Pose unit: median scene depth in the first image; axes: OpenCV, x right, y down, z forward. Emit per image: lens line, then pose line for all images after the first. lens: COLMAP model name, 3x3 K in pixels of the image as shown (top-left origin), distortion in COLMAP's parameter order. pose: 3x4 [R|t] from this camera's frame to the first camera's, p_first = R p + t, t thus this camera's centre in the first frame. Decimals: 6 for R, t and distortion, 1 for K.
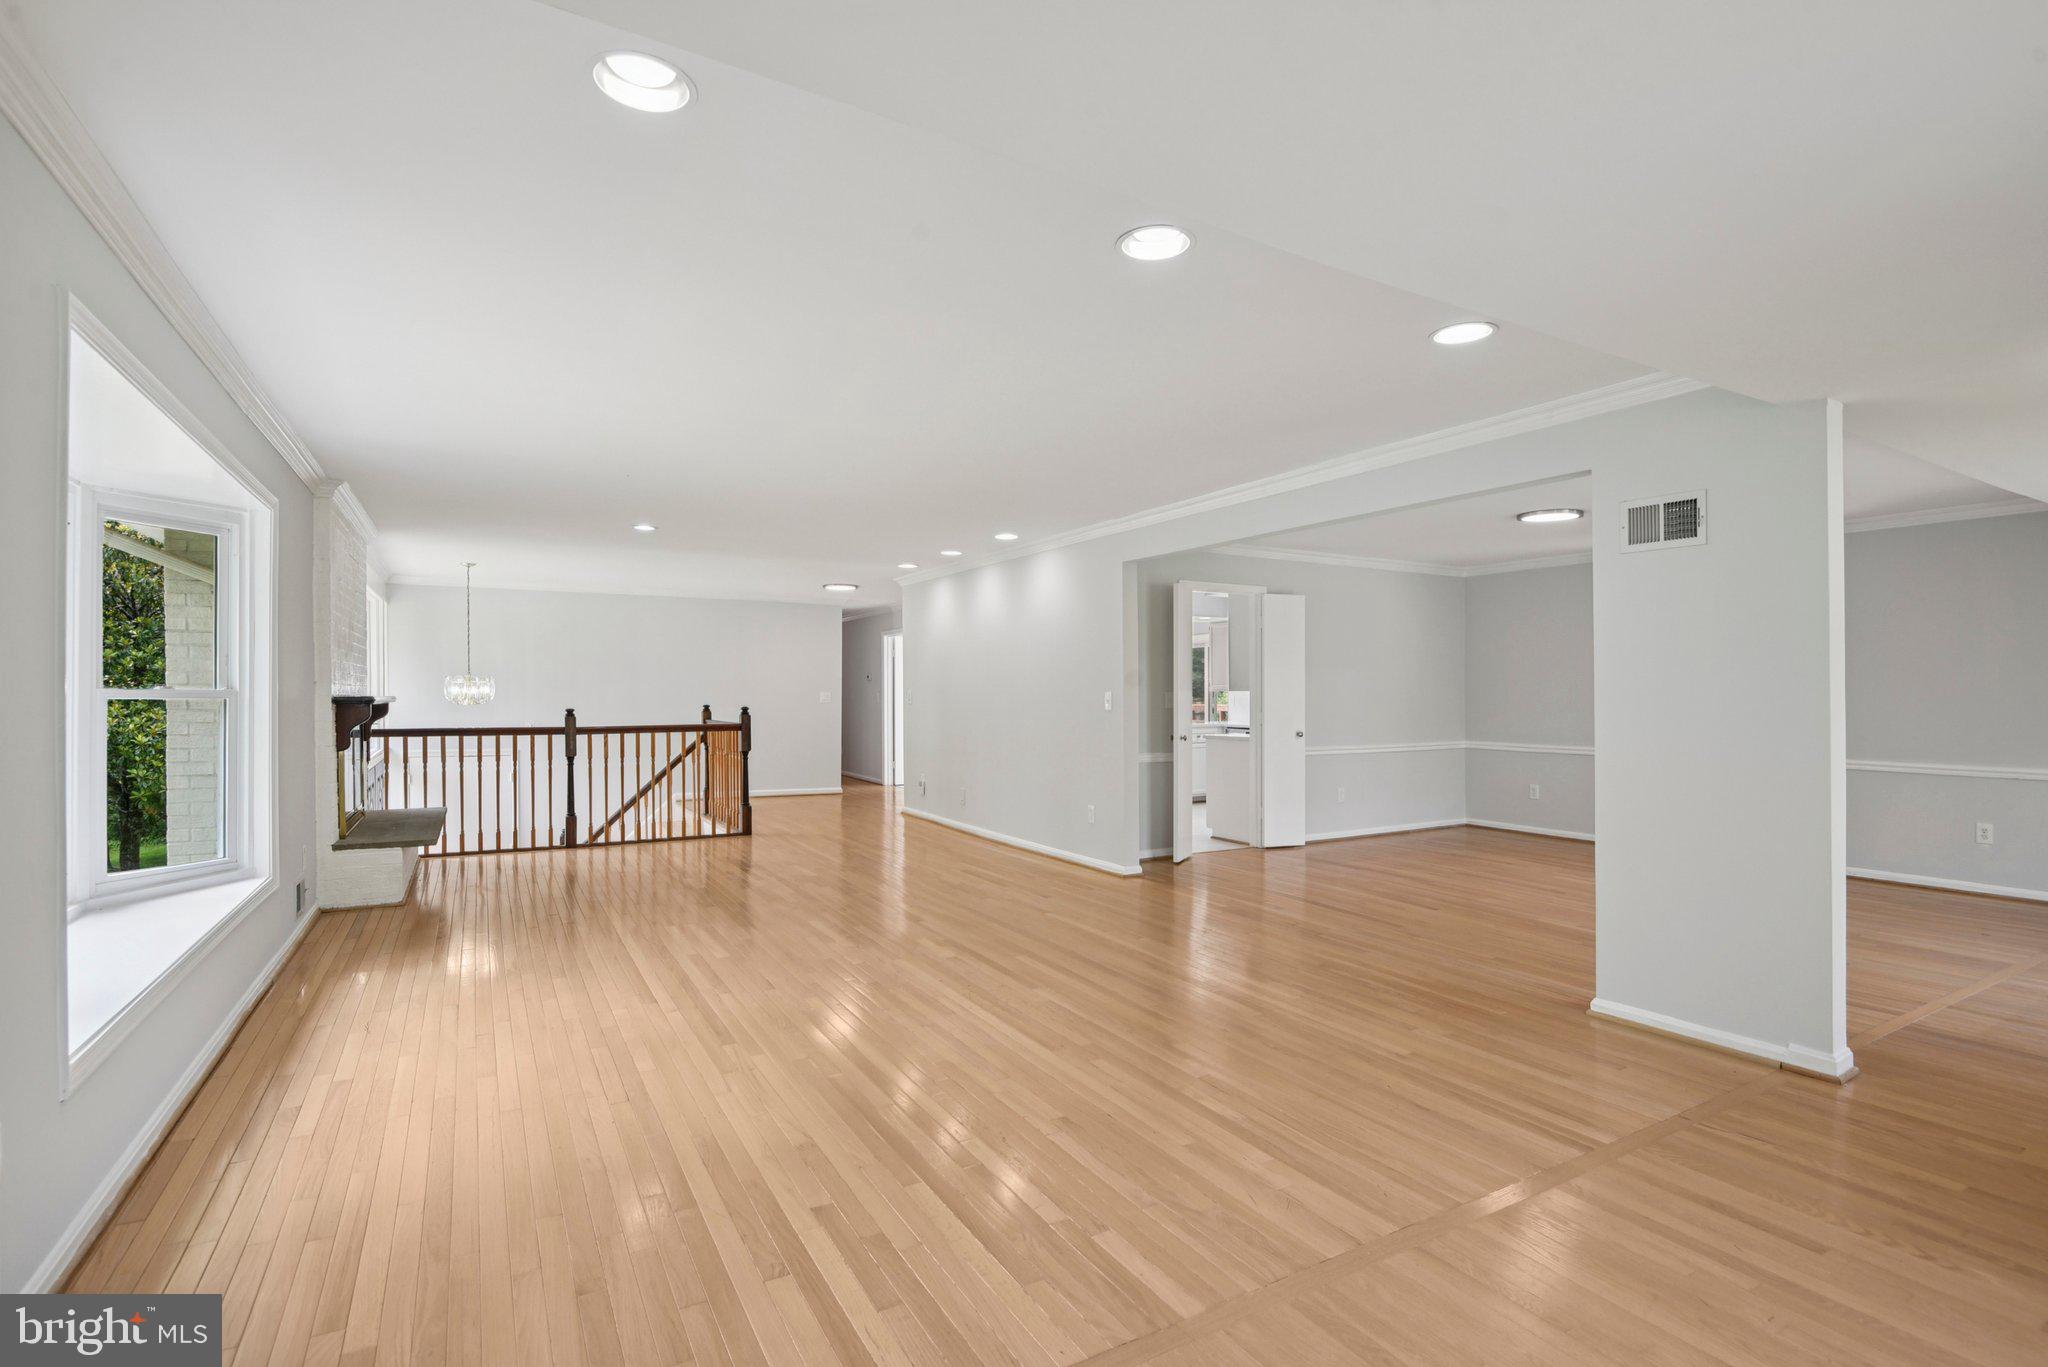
lens RADIAL K [[955.4, 0, 1020.5], [0, 955.4, 693.2], [0, 0, 1]] dist [-0.018816, -0.002592]
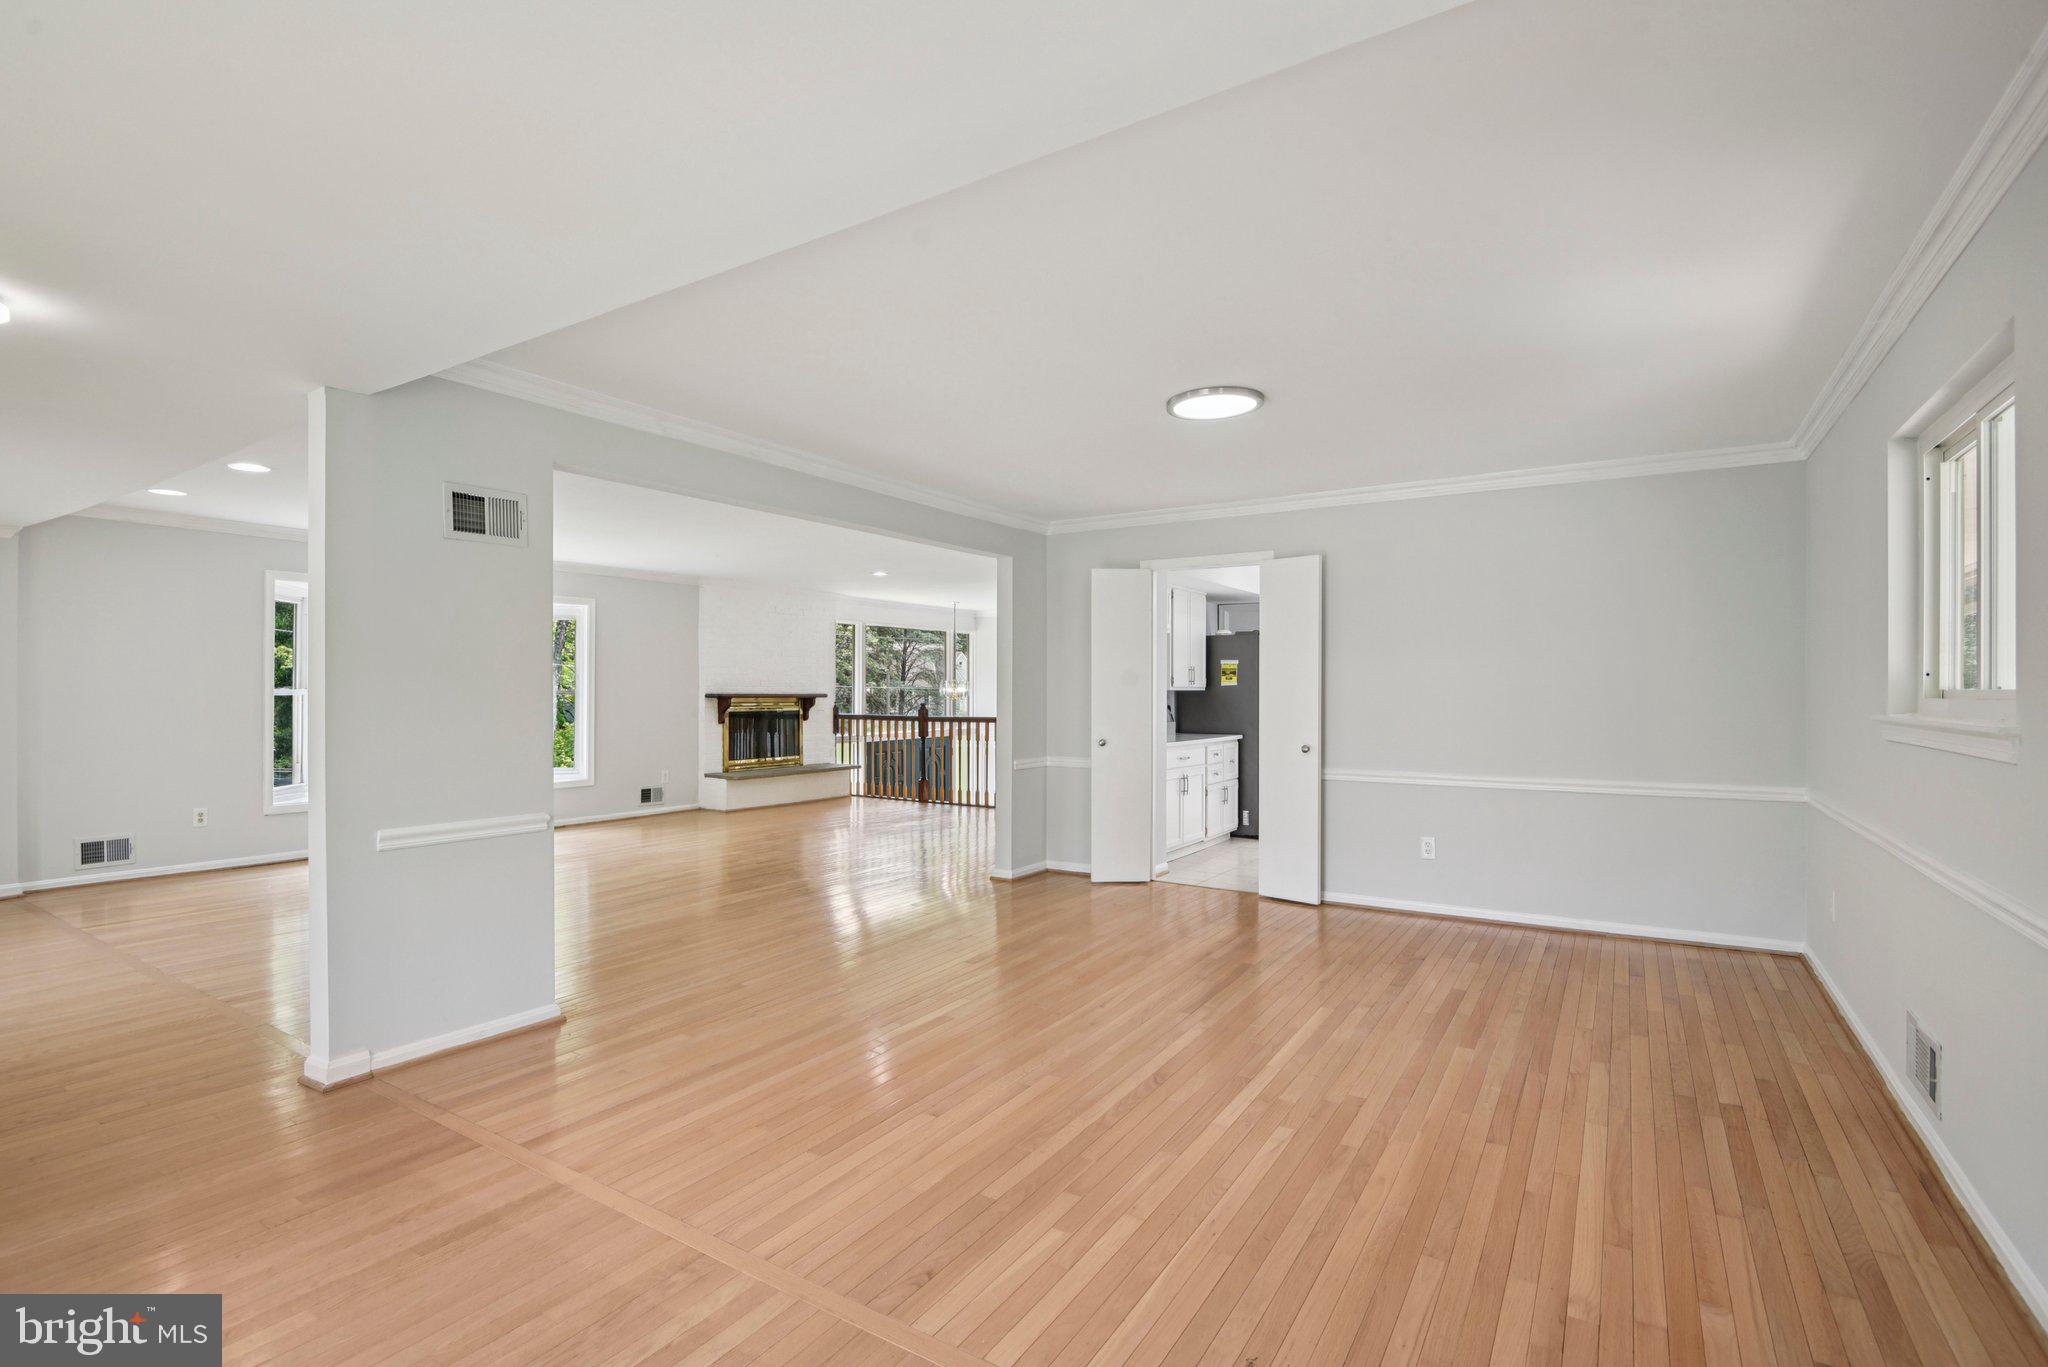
lens RADIAL K [[955.4, 0, 1014.5], [0, 955.4, 685.3], [0, 0, 1]] dist [-0.018816, -0.002592]
pose [[0.461910, -0.006254, -0.886905, 0.918484], [-0.000677, 0.999972, -0.007403, 0.000395], [0.886927, 0.004020, 0.461893, 0.524792]]
